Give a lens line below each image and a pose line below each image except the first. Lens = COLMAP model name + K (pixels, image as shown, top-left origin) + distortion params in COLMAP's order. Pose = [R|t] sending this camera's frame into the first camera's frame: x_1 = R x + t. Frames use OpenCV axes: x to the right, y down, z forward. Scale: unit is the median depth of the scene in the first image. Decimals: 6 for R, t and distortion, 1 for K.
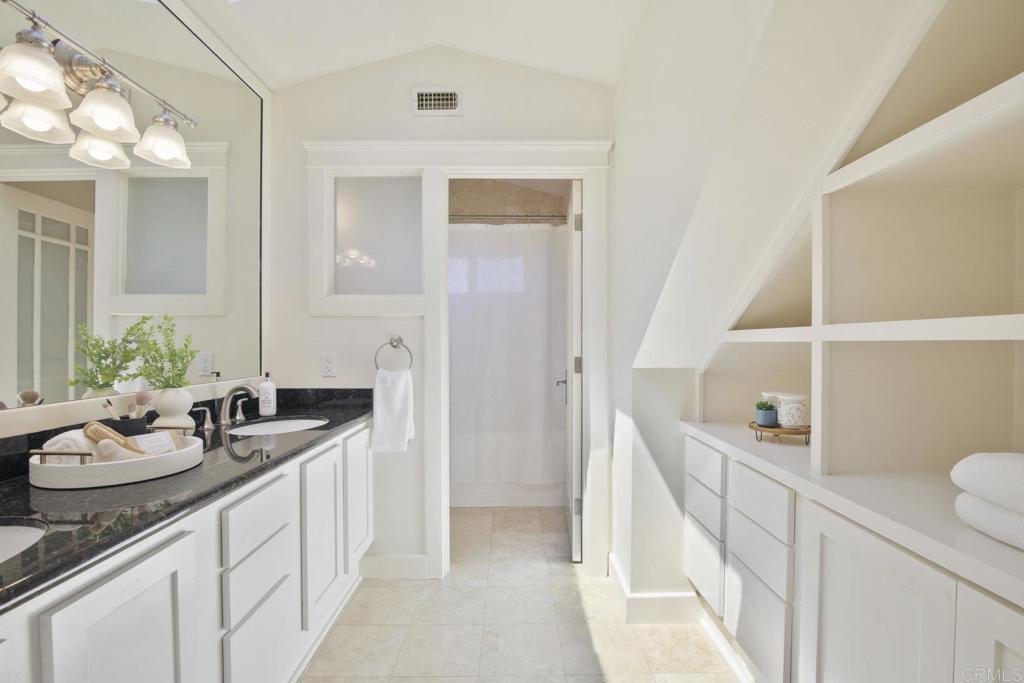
lens RADIAL K [[472.2, 0, 511.6], [0, 472.2, 337.2], [0, 0, 1]] dist [-0.013416, 0.000649]
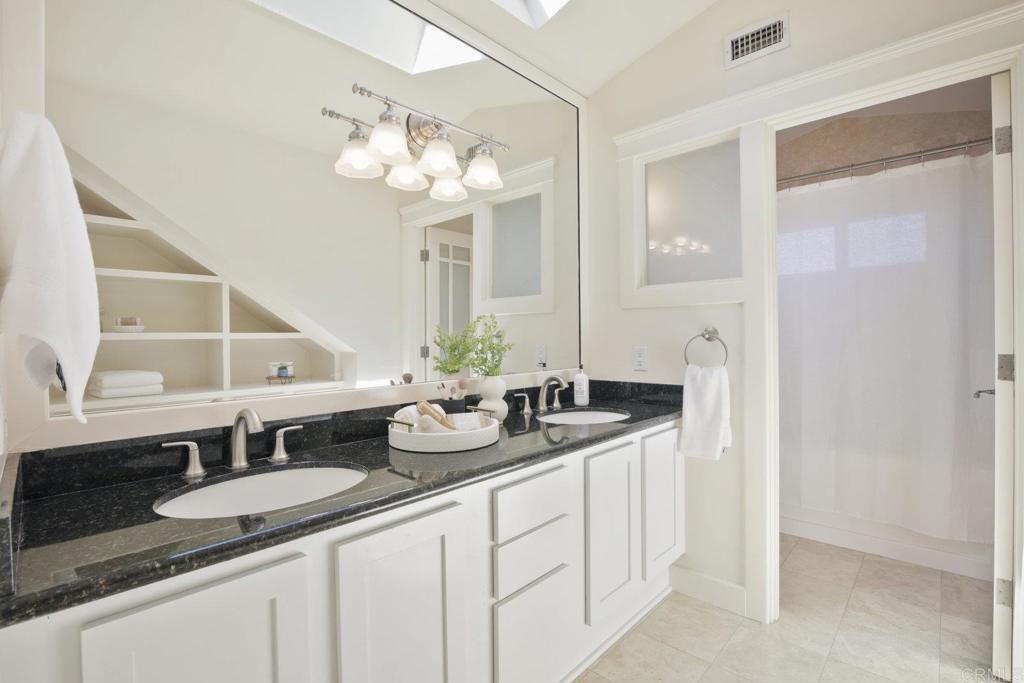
lens RADIAL K [[477.7, 0, 508.5], [0, 477.7, 332.6], [0, 0, 1]] dist [-0.010800, 0.000576]
pose [[0.737206, -0.014059, -0.675521, 0.092110], [0.019399, 0.999812, 0.000361, -0.000496], [0.675389, -0.013370, 0.737340, 0.105953]]
